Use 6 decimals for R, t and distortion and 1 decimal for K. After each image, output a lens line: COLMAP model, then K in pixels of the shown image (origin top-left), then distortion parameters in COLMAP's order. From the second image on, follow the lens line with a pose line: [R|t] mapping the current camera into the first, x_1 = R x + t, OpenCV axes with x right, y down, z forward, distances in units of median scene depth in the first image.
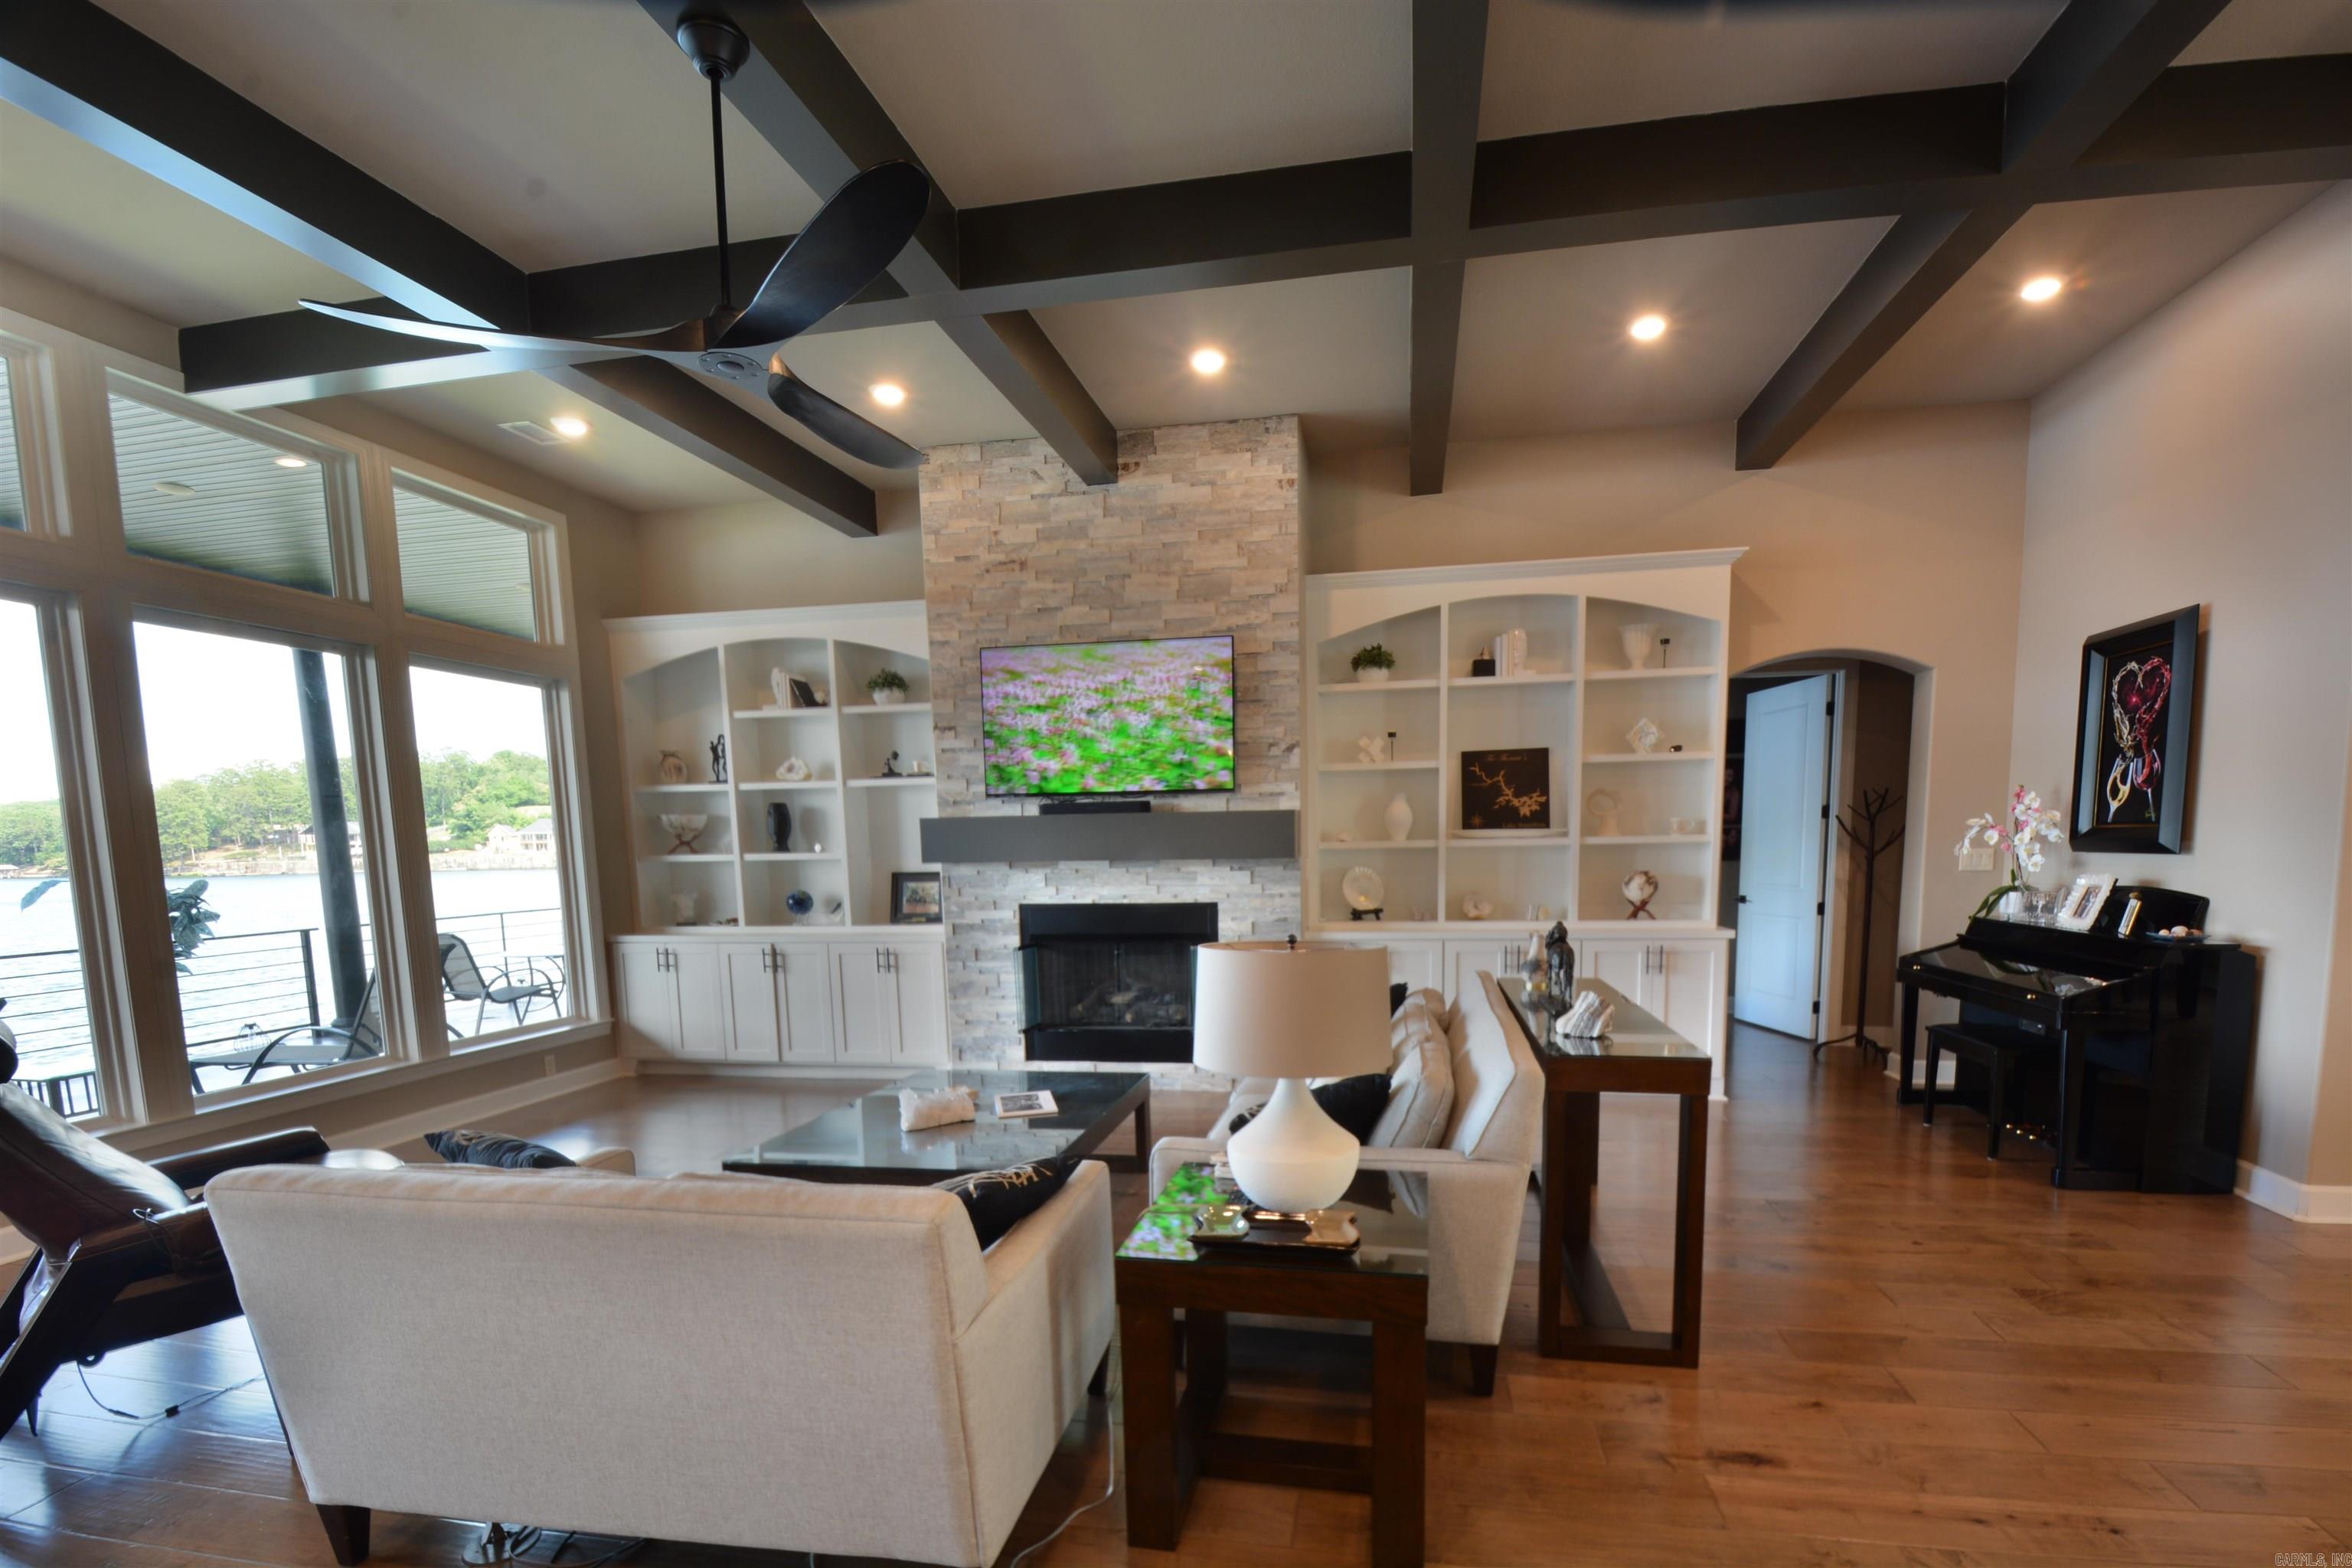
lens RADIAL K [[1048.9, 0, 1228.7], [0, 1048.9, 959.5], [0, 0, 1]] dist [0.025984, -0.027168]
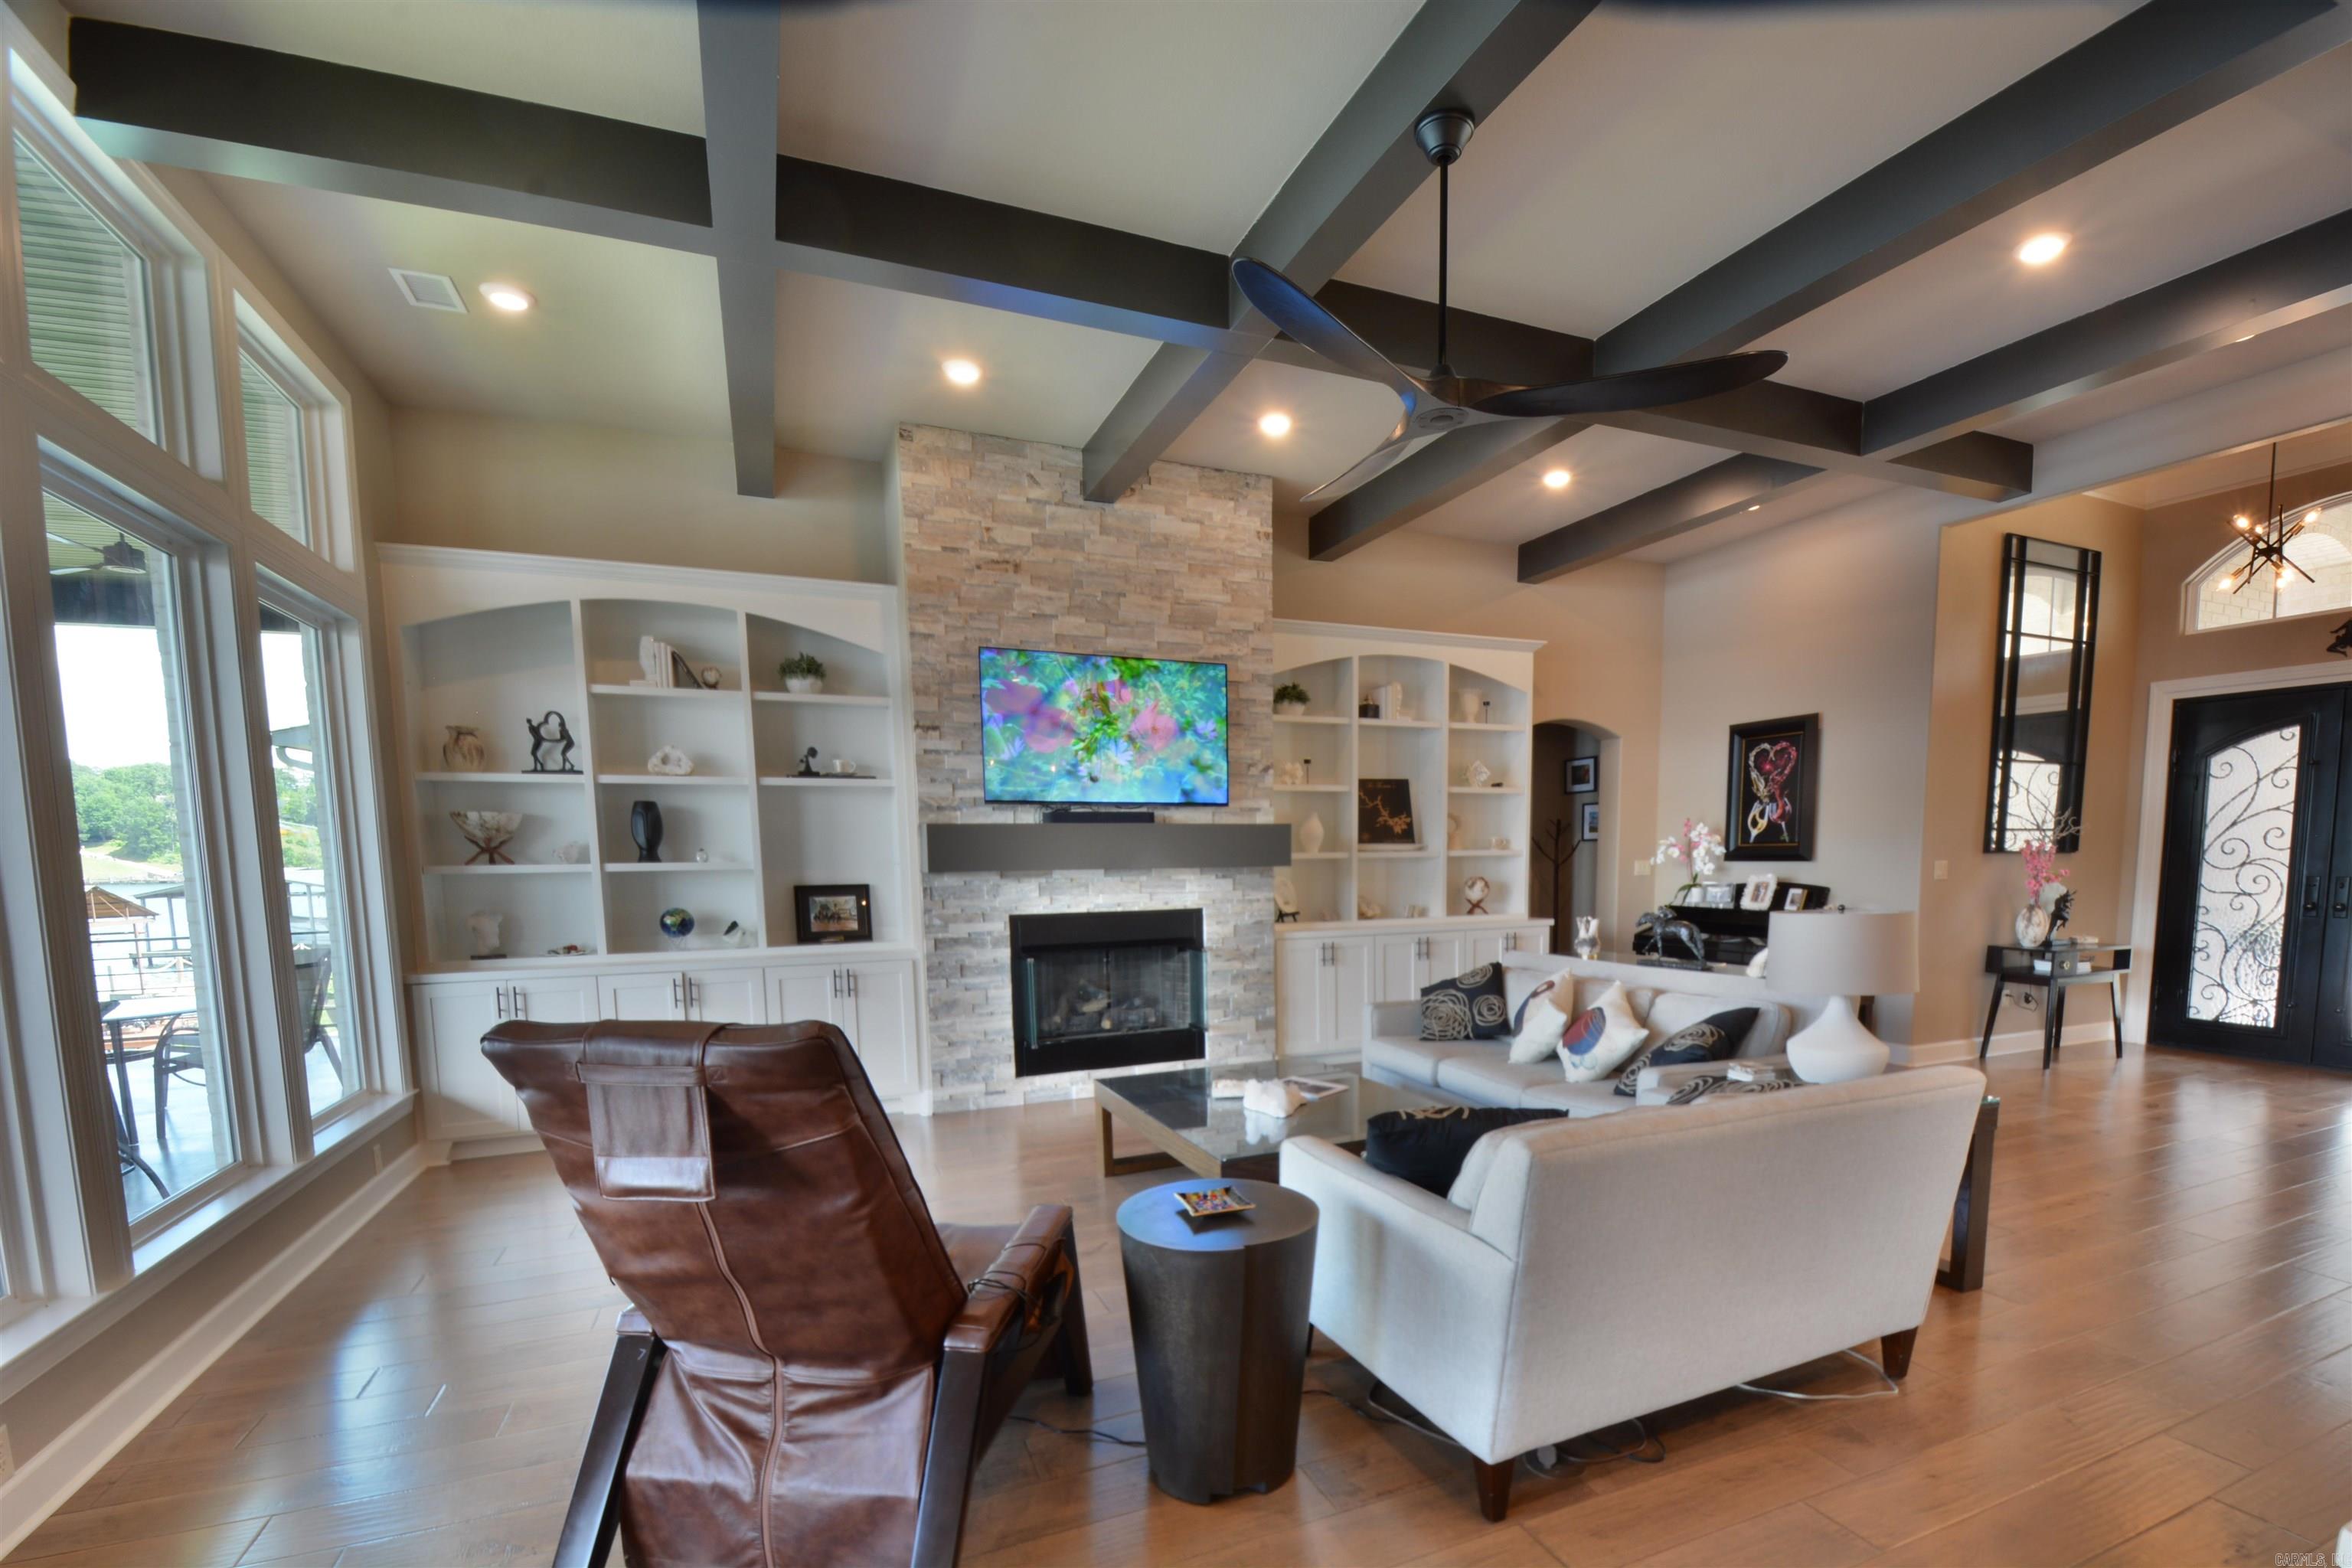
lens RADIAL K [[1048.9, 0, 1228.7], [0, 1048.9, 959.5], [0, 0, 1]] dist [0.025984, -0.027168]
pose [[0.830208, -0.048654, 0.555326, -0.588958], [0.060932, 0.998135, -0.003643, 0.003735], [-0.554113, 0.036862, 0.831625, 0.092816]]
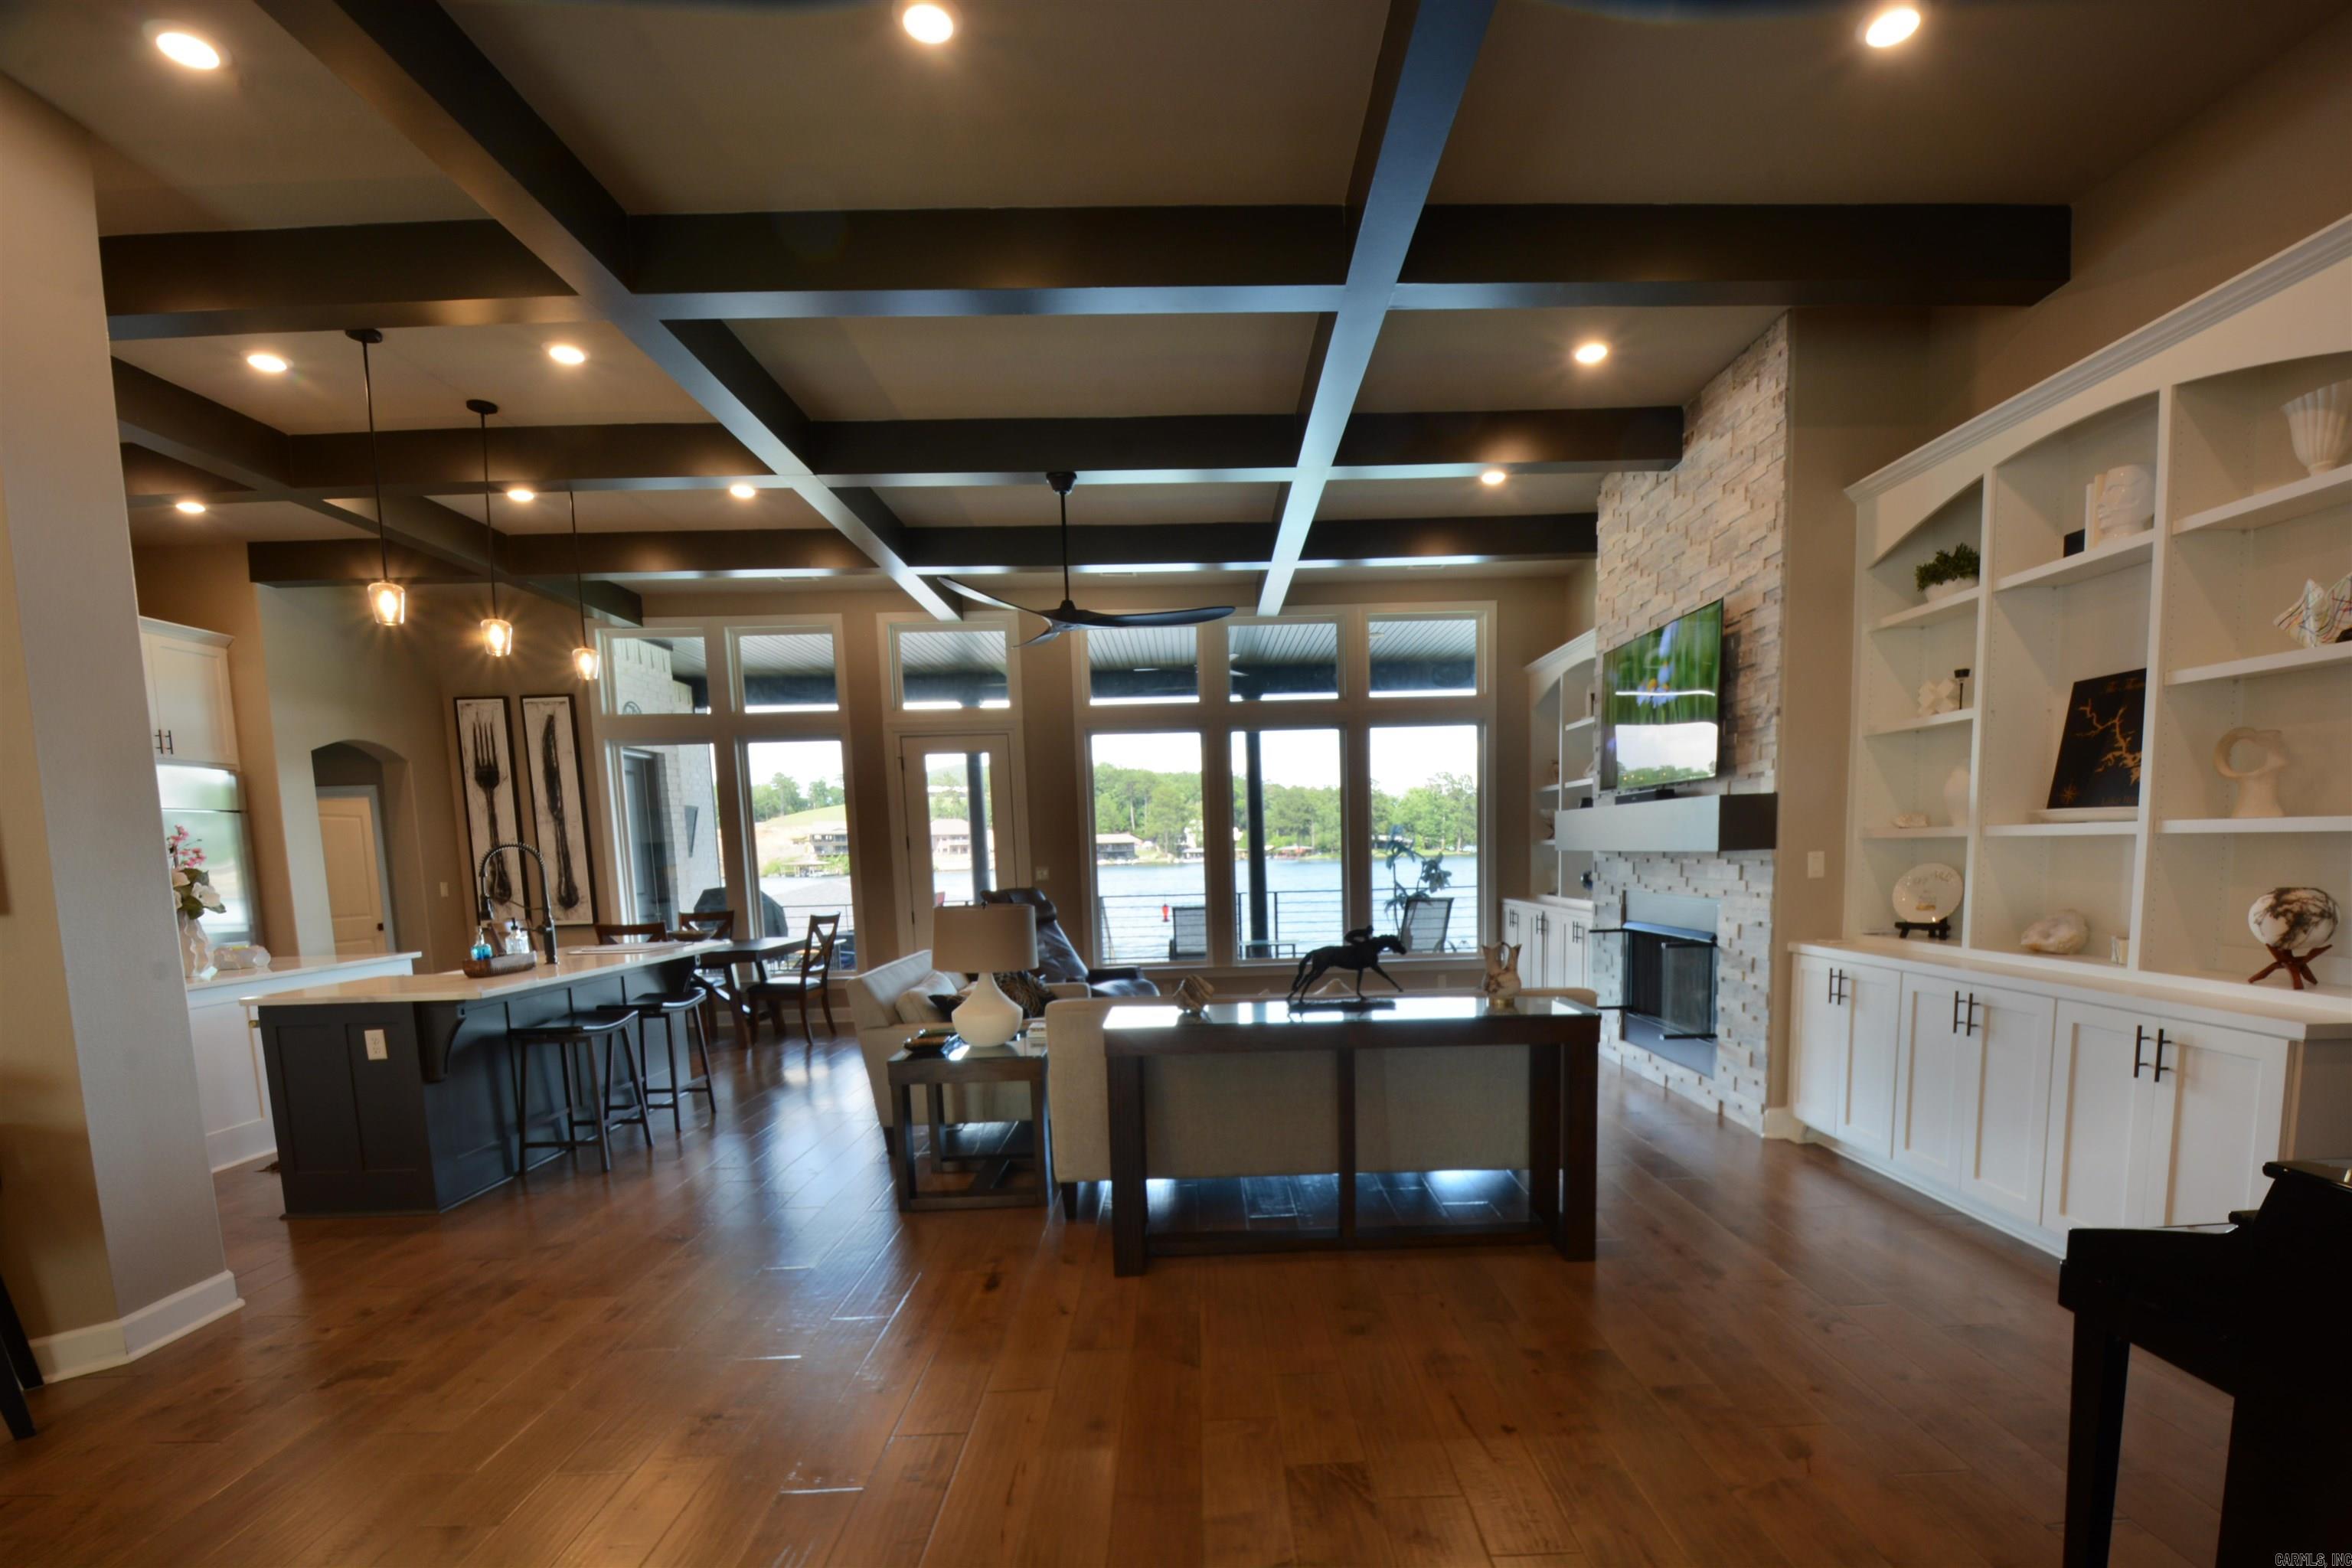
lens RADIAL K [[1048.9, 0, 1228.7], [0, 1048.9, 959.5], [0, 0, 1]] dist [0.025984, -0.027168]
pose [[0.216697, 0.113822, -0.969581, 0.768248], [-0.090798, 0.991225, 0.096069, -0.051908], [0.972007, 0.067218, 0.225131, 0.398595]]
